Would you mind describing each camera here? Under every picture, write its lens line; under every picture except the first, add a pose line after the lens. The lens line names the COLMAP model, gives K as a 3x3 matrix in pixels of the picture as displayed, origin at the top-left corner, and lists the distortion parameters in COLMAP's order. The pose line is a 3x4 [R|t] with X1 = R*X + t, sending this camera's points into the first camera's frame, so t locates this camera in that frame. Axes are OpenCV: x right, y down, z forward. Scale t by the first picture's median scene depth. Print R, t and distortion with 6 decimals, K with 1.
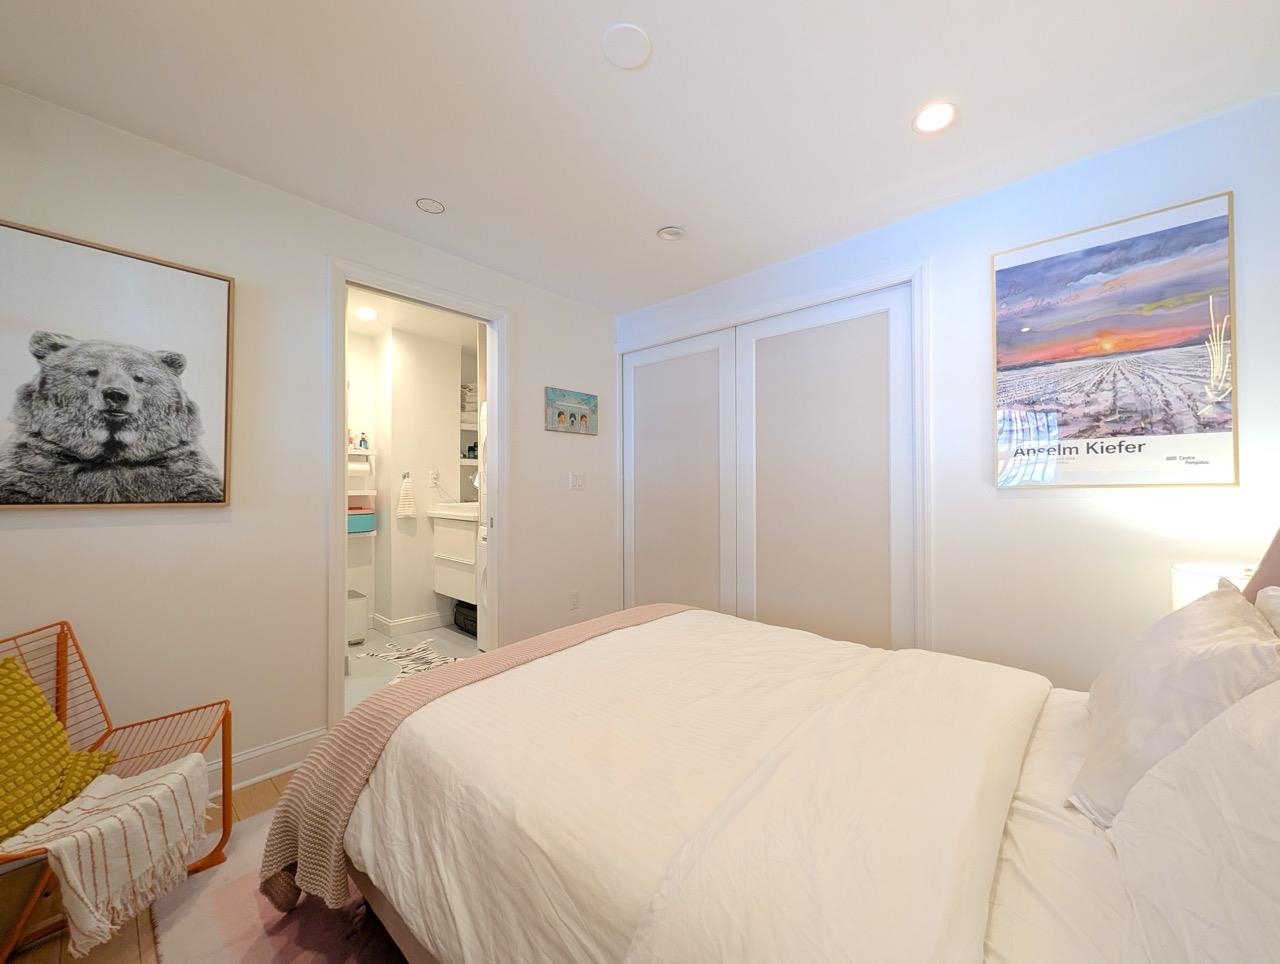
lens RADIAL K [[491.2, 0, 644.5], [0, 491.2, 482.1], [0, 0, 1]] dist [0.000100, 0.000399]
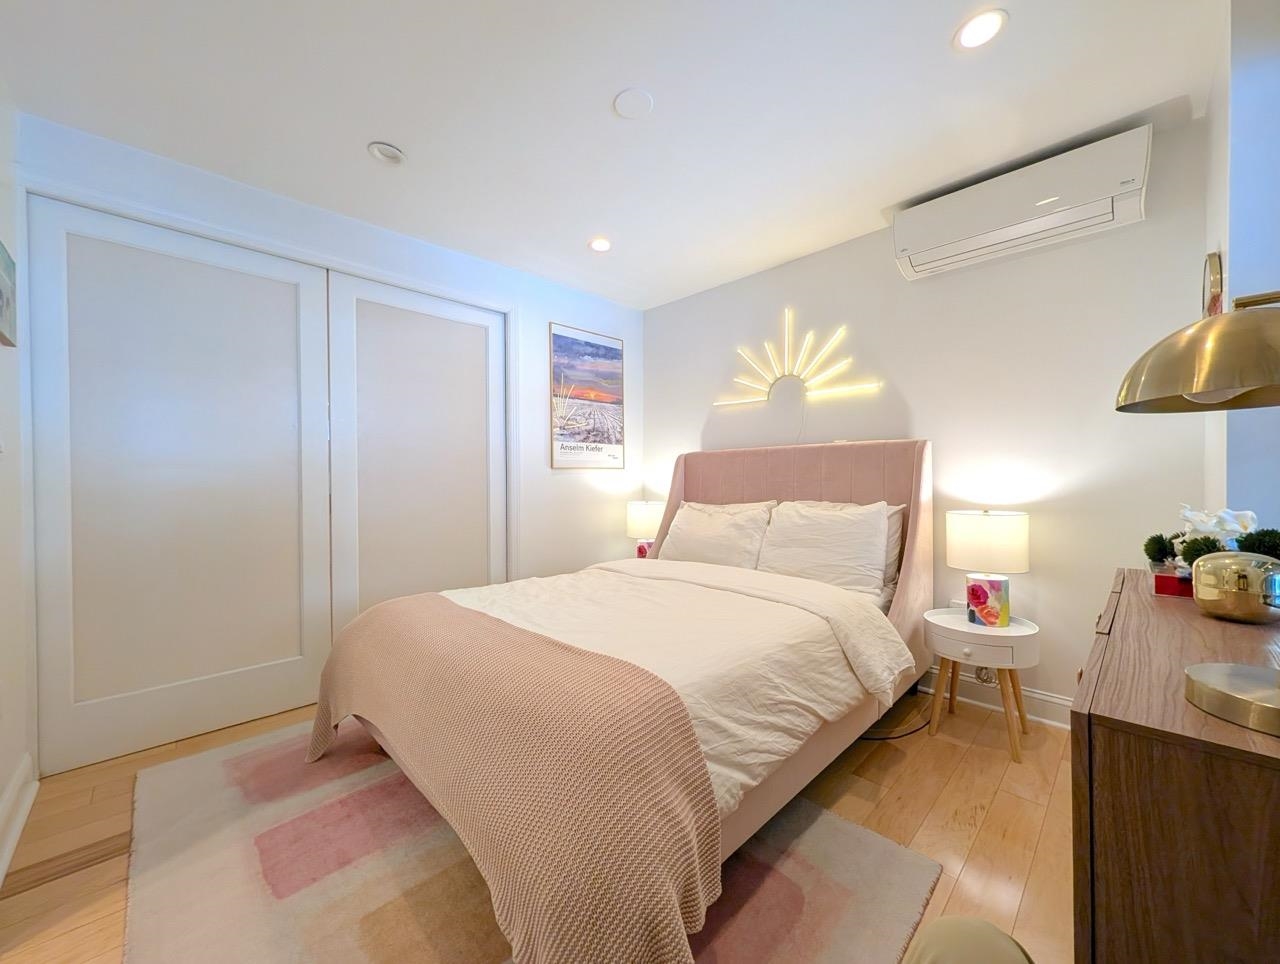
lens RADIAL K [[491.2, 0, 644.6], [0, 491.2, 483.4], [0, 0, 1]] dist [0.000100, 0.000399]
pose [[0.059622, -0.007346, 0.998194, -0.930224], [-0.002752, 0.999968, 0.007524, 0.050226], [-0.998217, -0.003196, 0.059600, 0.647087]]
